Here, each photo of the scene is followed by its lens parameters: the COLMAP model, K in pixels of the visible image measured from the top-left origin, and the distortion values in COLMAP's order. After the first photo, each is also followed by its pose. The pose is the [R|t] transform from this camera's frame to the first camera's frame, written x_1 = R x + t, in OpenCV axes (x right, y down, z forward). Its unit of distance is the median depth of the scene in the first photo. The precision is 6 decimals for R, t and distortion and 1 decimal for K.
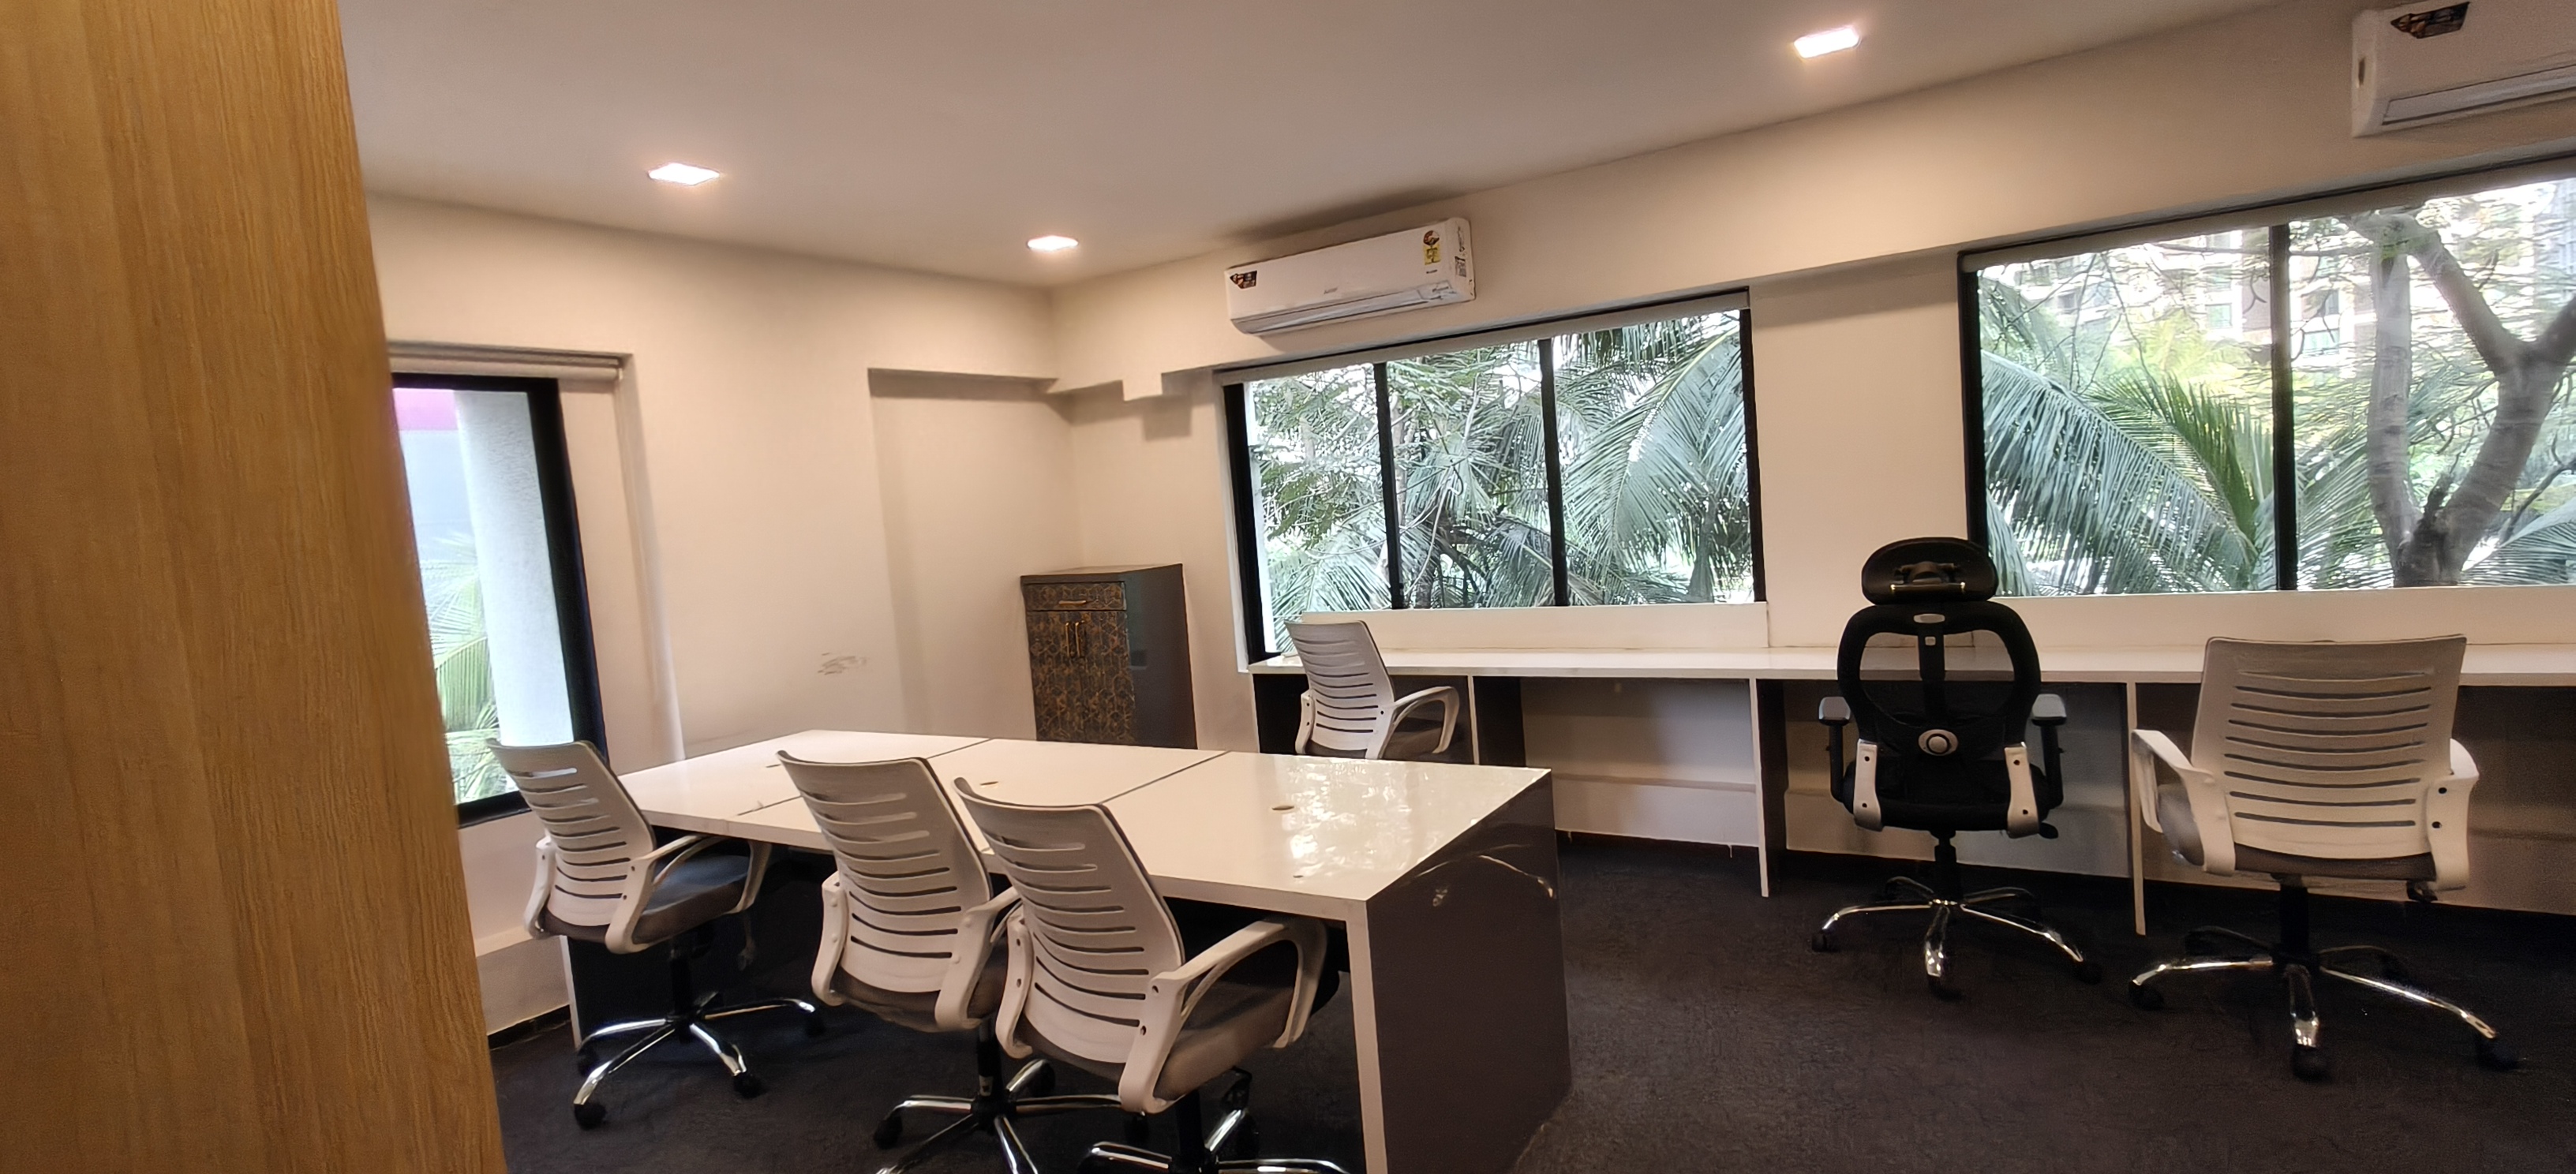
lens RADIAL K [[1189.4, 0, 1290.4], [0, 1189.4, 596.4], [0, 0, 1]] dist [0.019473, -0.000074]
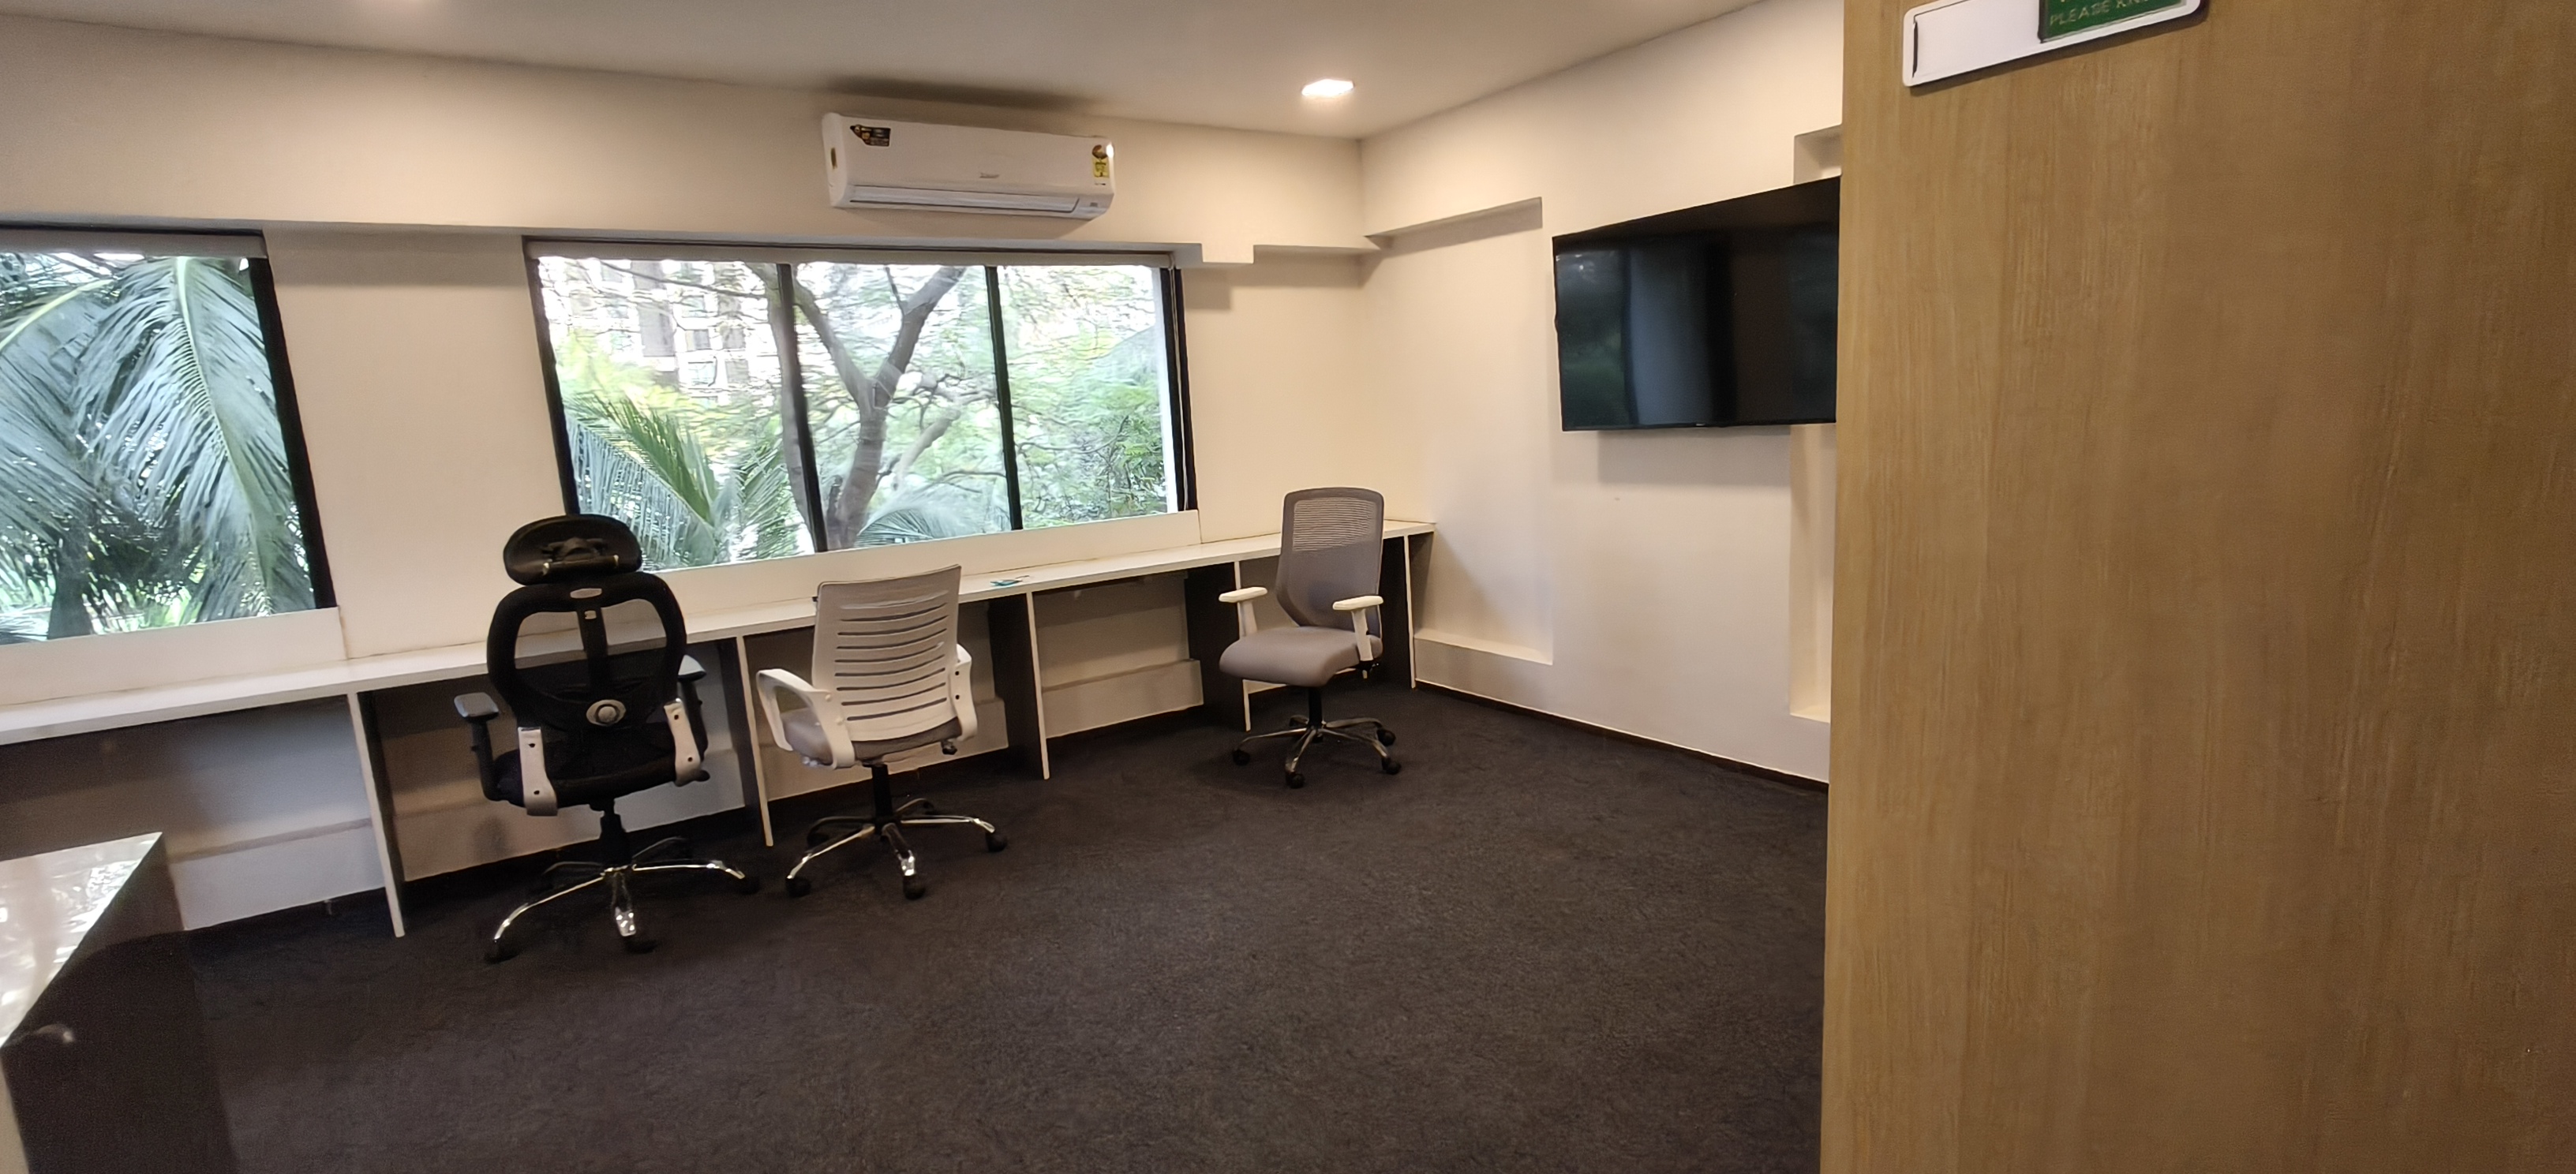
lens RADIAL K [[1189.4, 0, 1290.4], [0, 1189.4, 596.4], [0, 0, 1]] dist [0.019473, -0.000074]
pose [[0.404365, -0.090847, 0.910075, -0.149186], [0.099312, 0.993532, 0.055052, 0.023558], [-0.909190, 0.068120, 0.410772, 0.031008]]
